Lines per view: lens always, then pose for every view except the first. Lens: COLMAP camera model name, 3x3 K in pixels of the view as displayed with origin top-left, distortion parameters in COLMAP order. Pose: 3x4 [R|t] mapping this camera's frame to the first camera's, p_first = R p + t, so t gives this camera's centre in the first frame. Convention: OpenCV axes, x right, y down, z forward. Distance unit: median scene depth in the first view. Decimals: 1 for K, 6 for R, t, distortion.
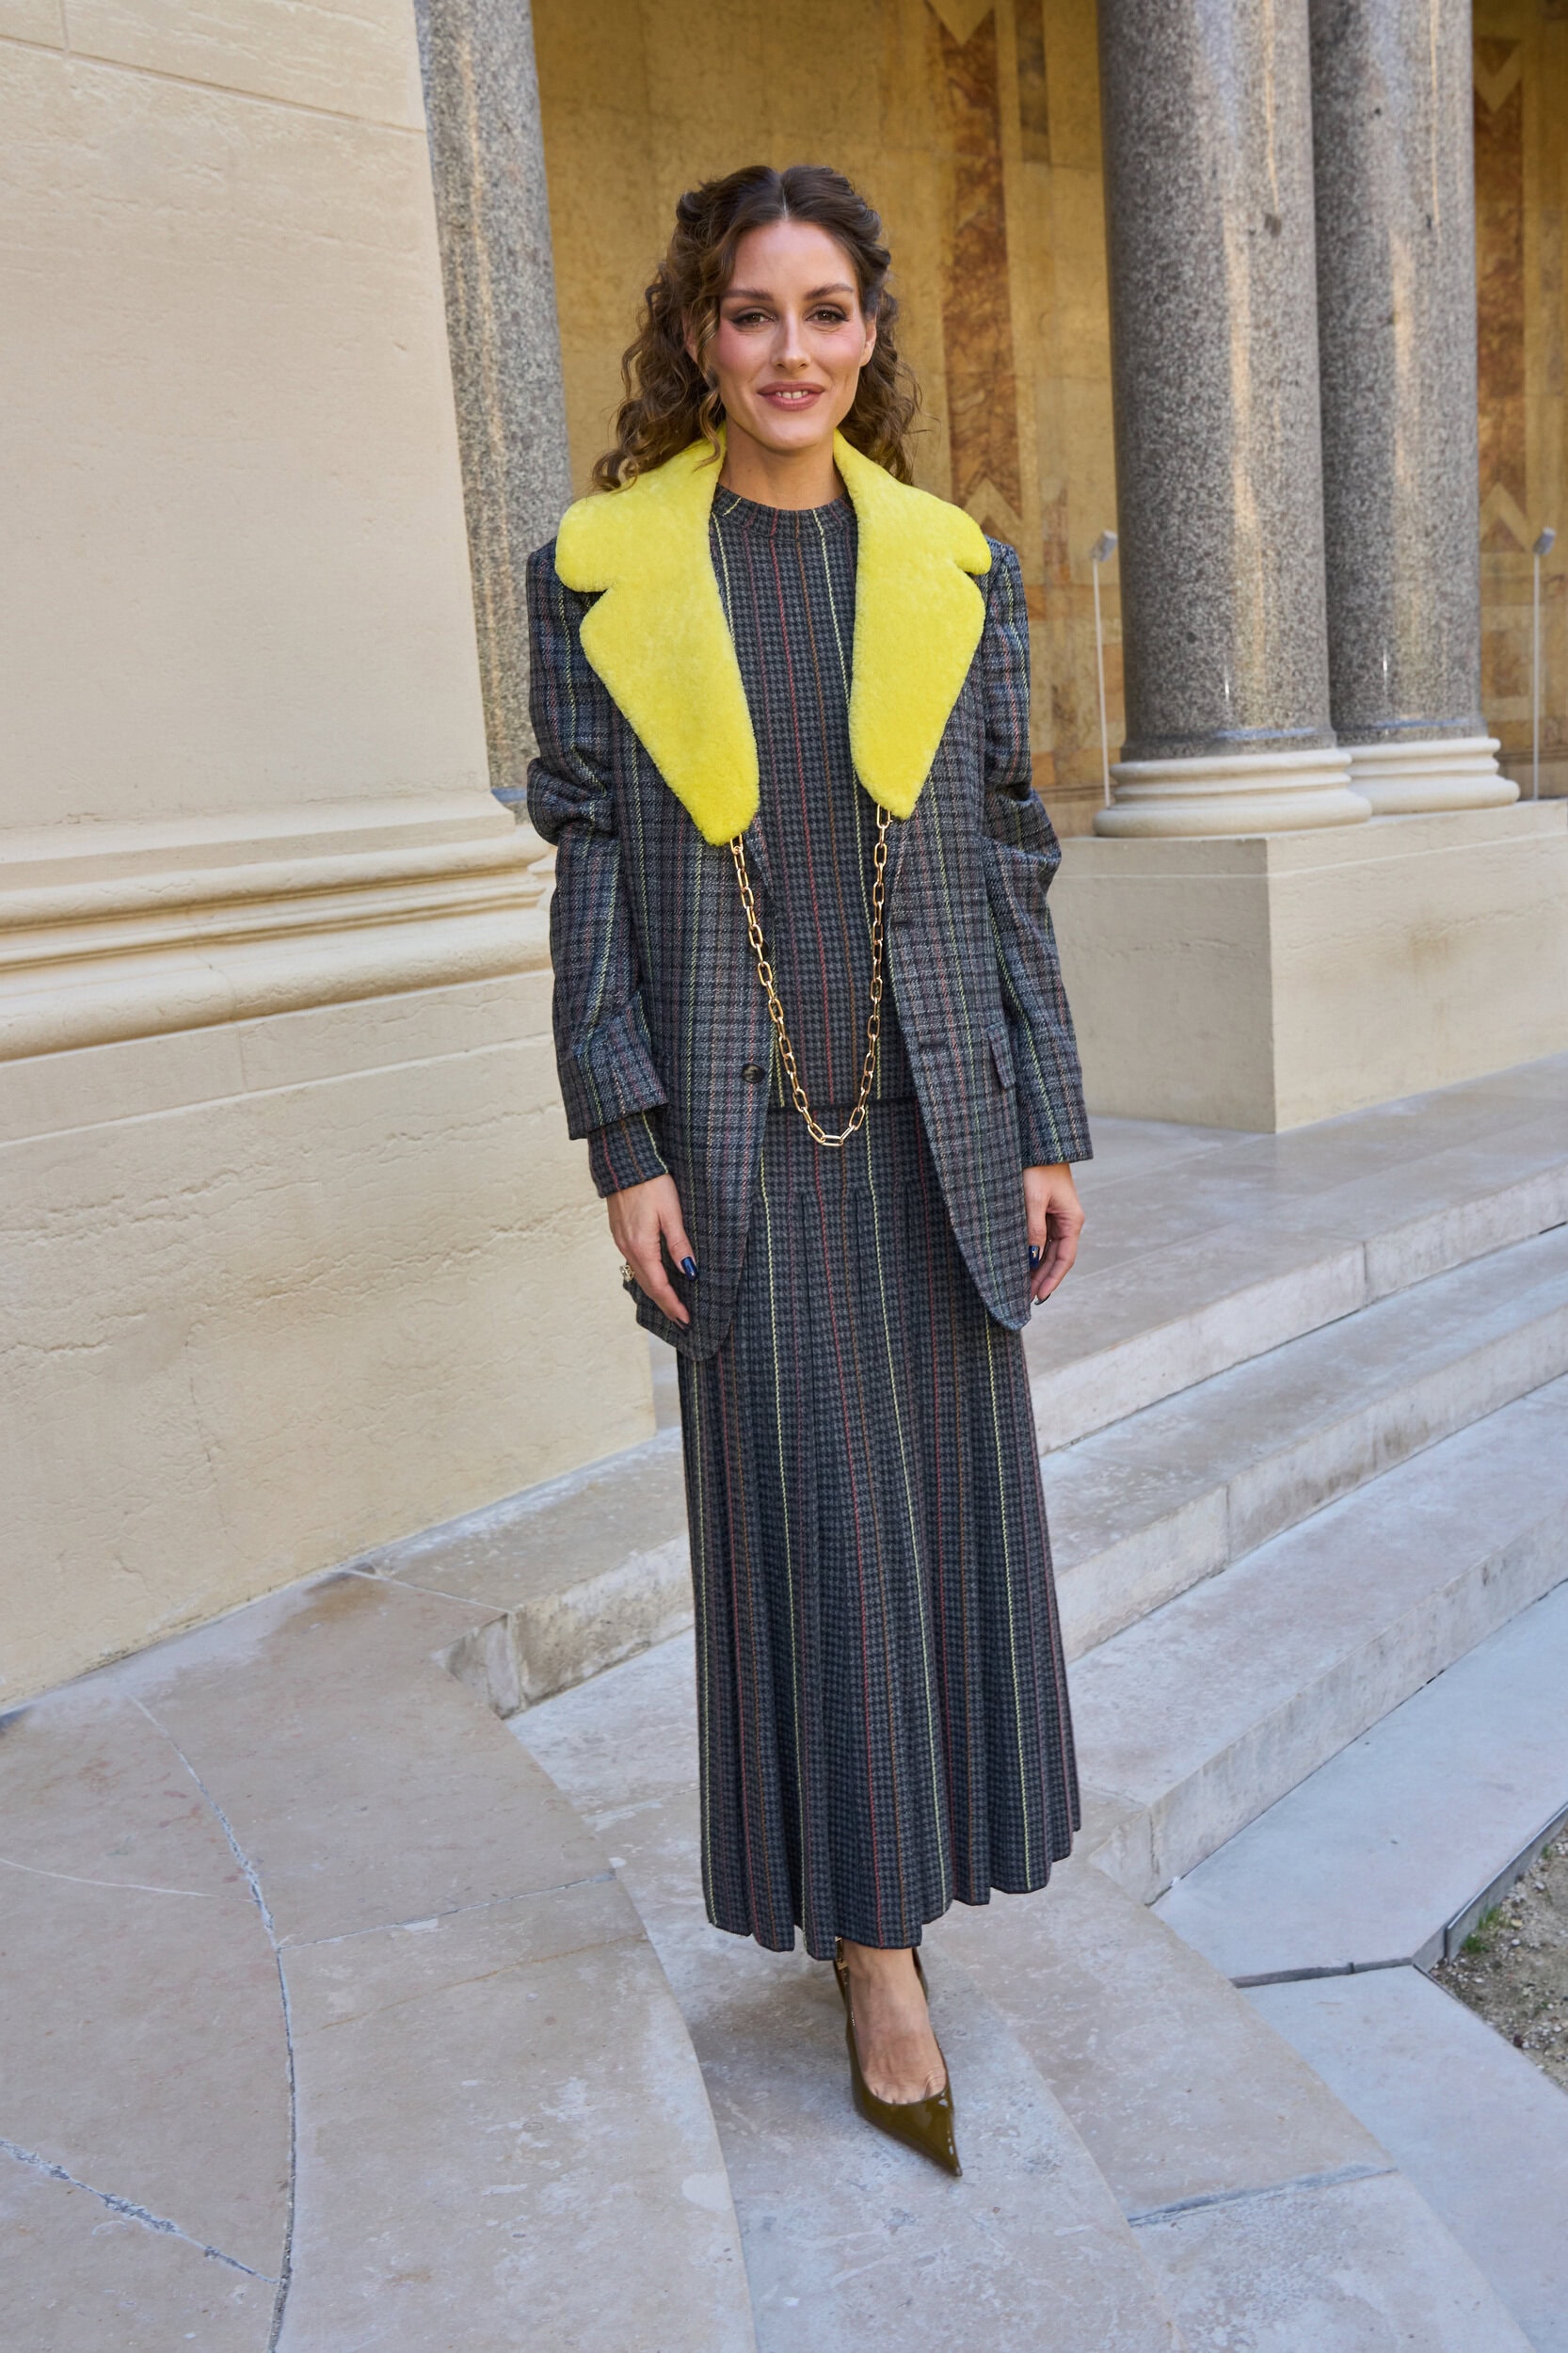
lens RADIAL K [[2168.2, 0, 821.0], [0, 2168.2, 1148.7], [0, 0, 1]] dist [0.001570, 0.000000]
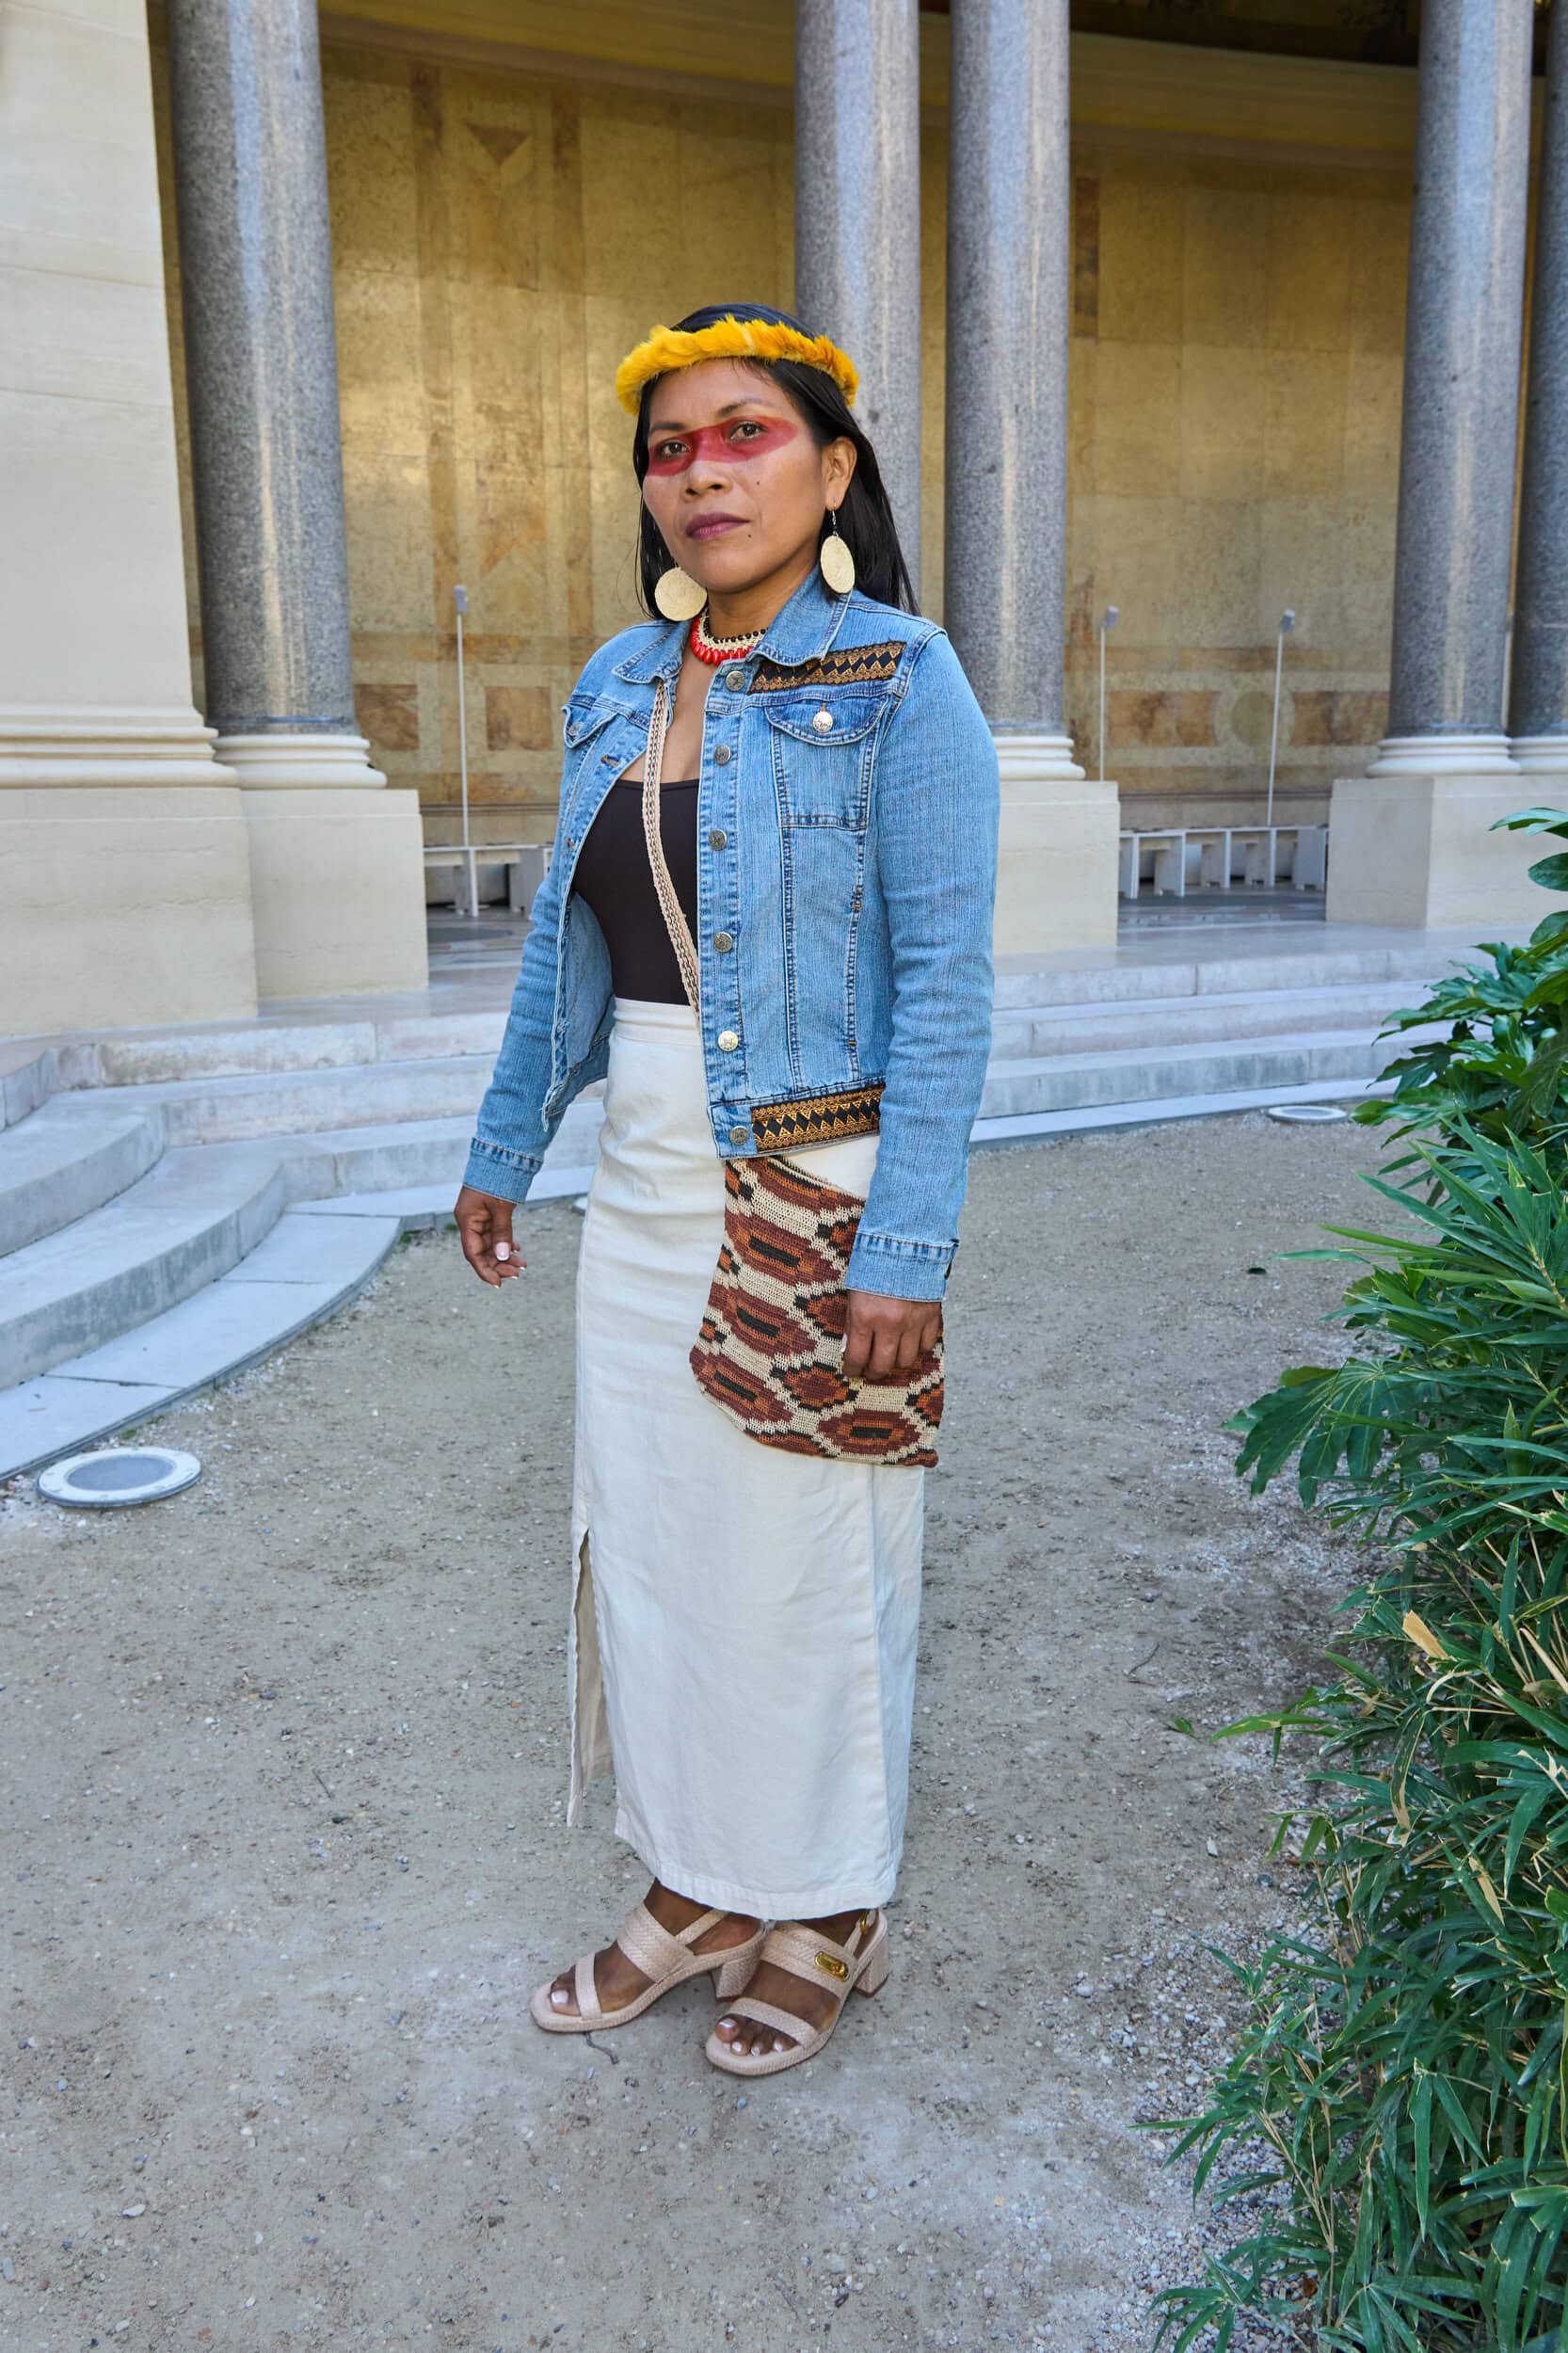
lens RADIAL K [[1978.9, 0, 843.5], [0, 1978.9, 1126.4], [0, 0, 1]] dist [0.019932, -0.042866]
pose [[0.964047, 0.084818, -0.251830, 0.760078], [-0.090477, 0.995838, -0.010959, 0.163462], [0.249853, 0.033350, 0.967709, -0.556535]]
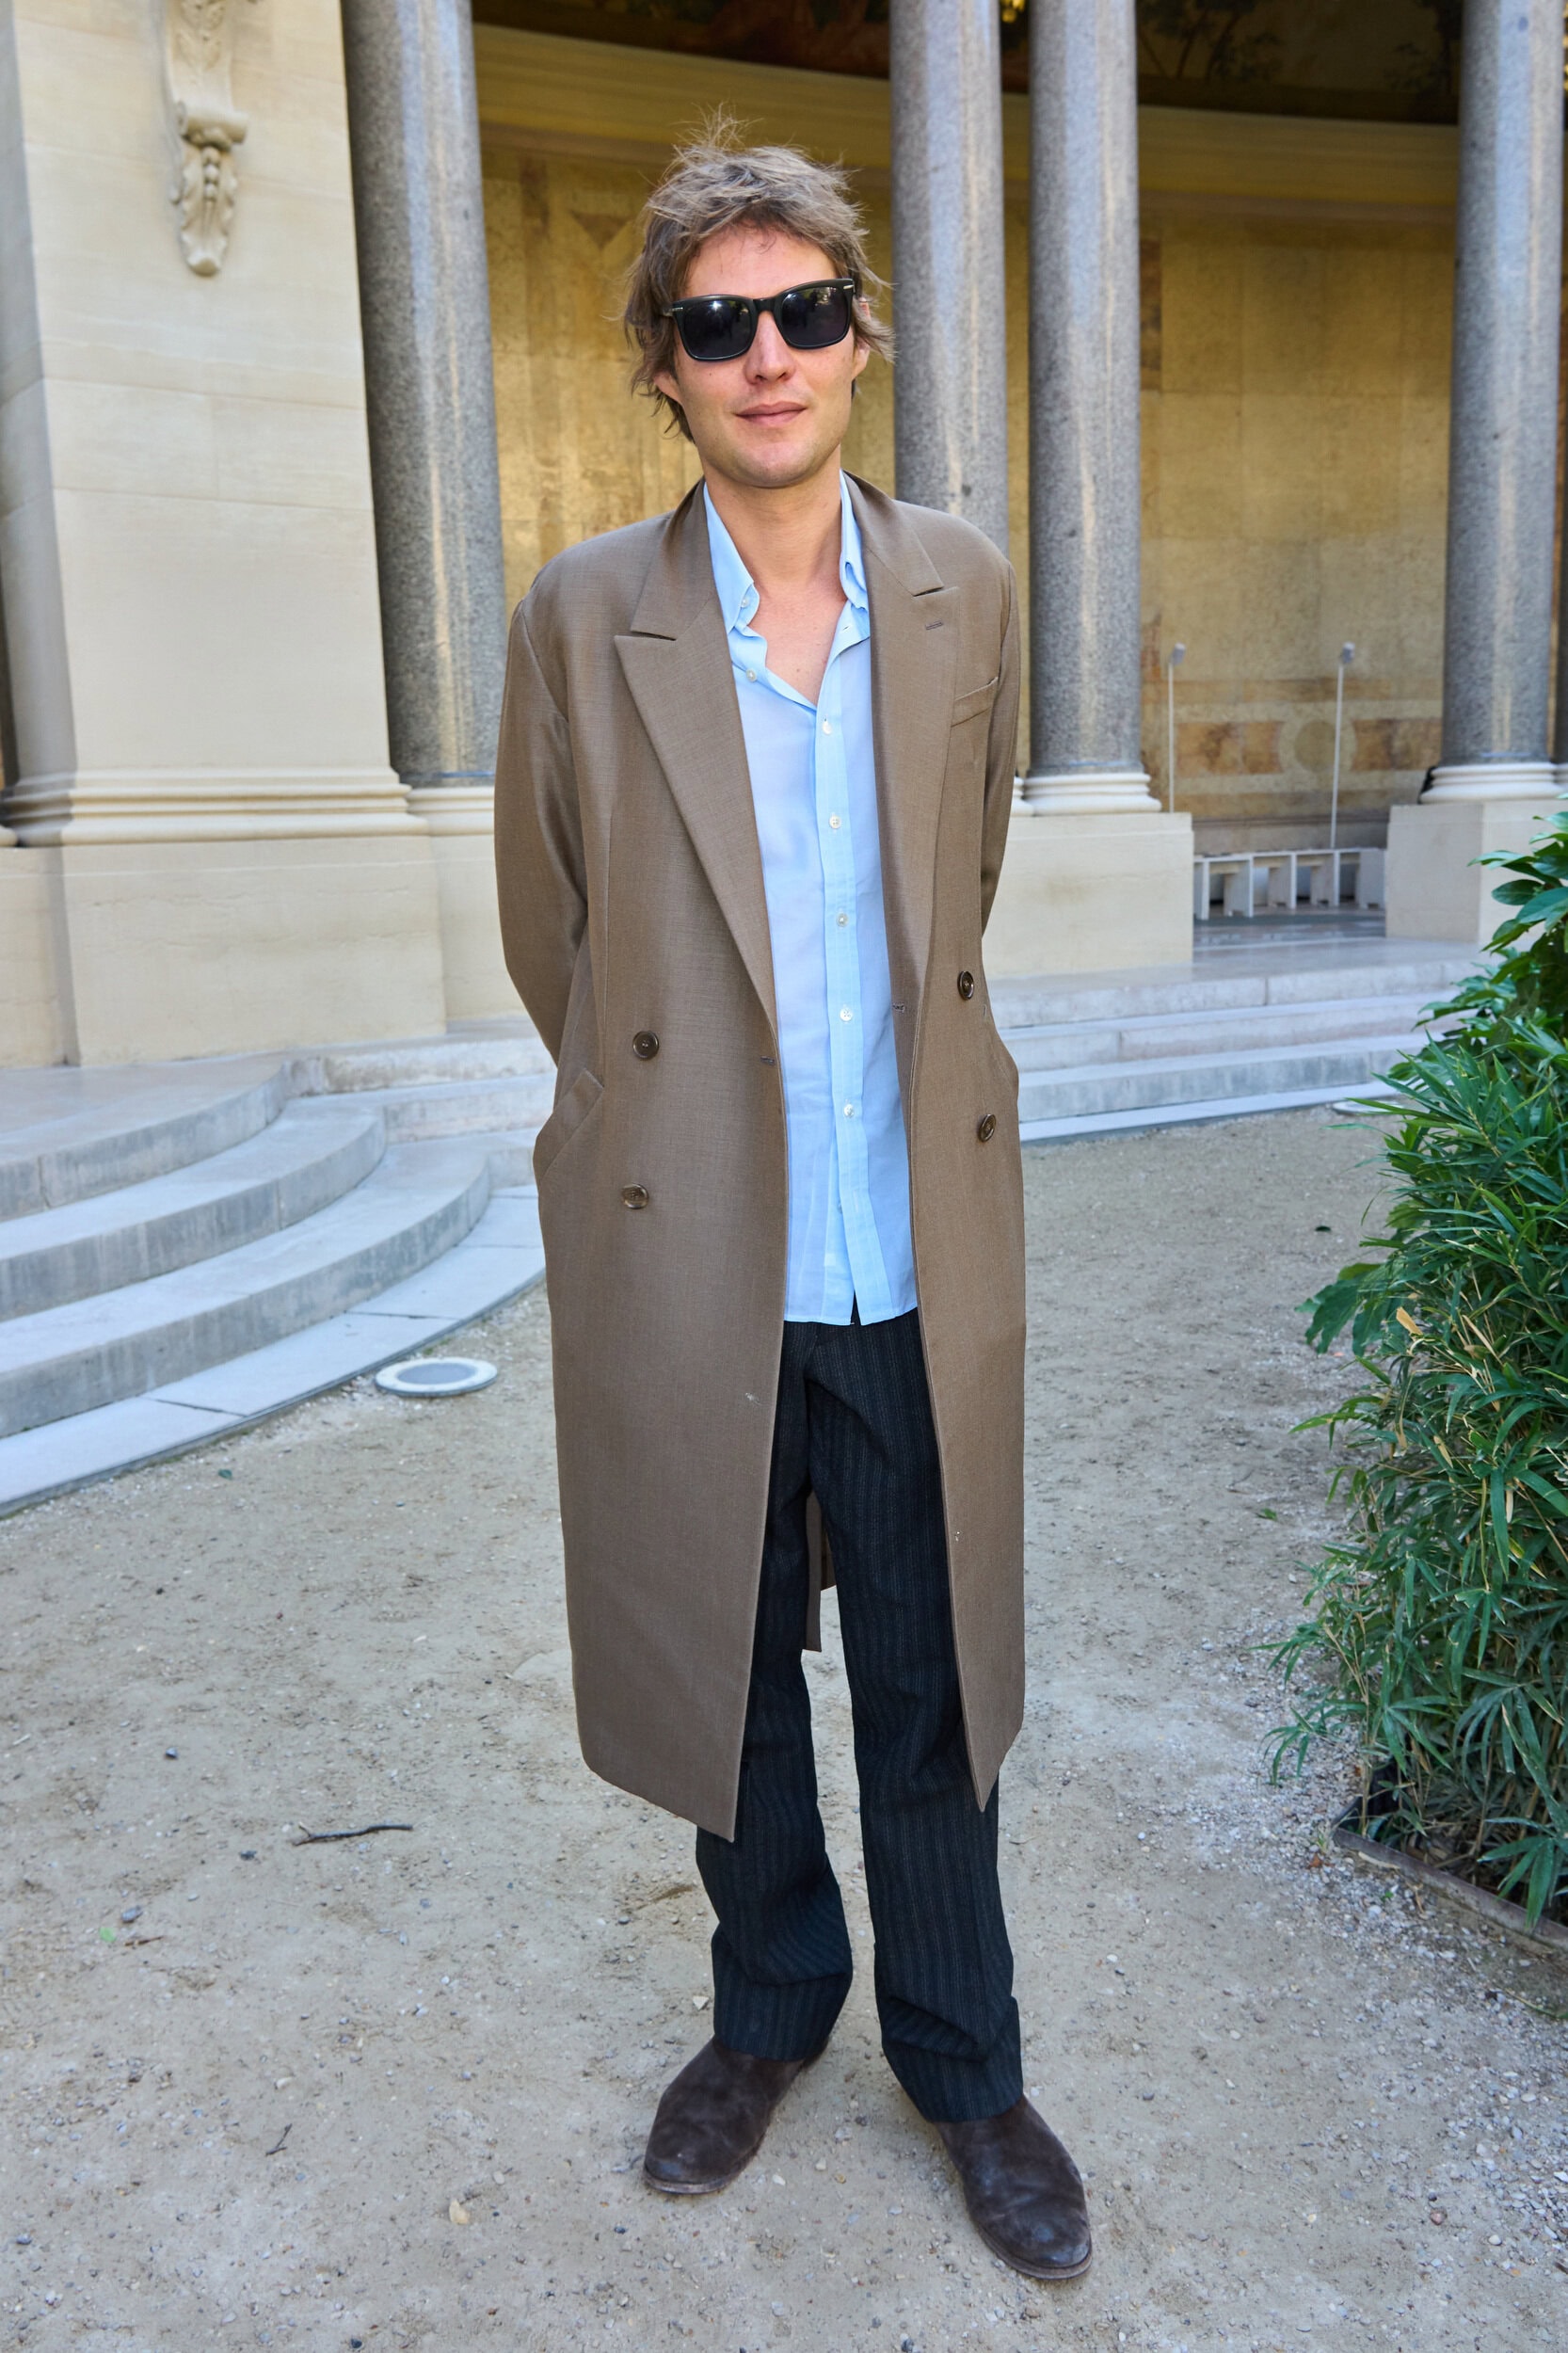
lens RADIAL K [[1978.9, 0, 824.7], [0, 1978.9, 1138.0], [0, 0, 1]] dist [0.019932, -0.042866]
pose [[0.953596, 0.070361, -0.292751, 0.775964], [-0.078198, 0.996823, -0.015139, 0.195824], [0.290756, 0.037329, 0.956069, -0.775320]]
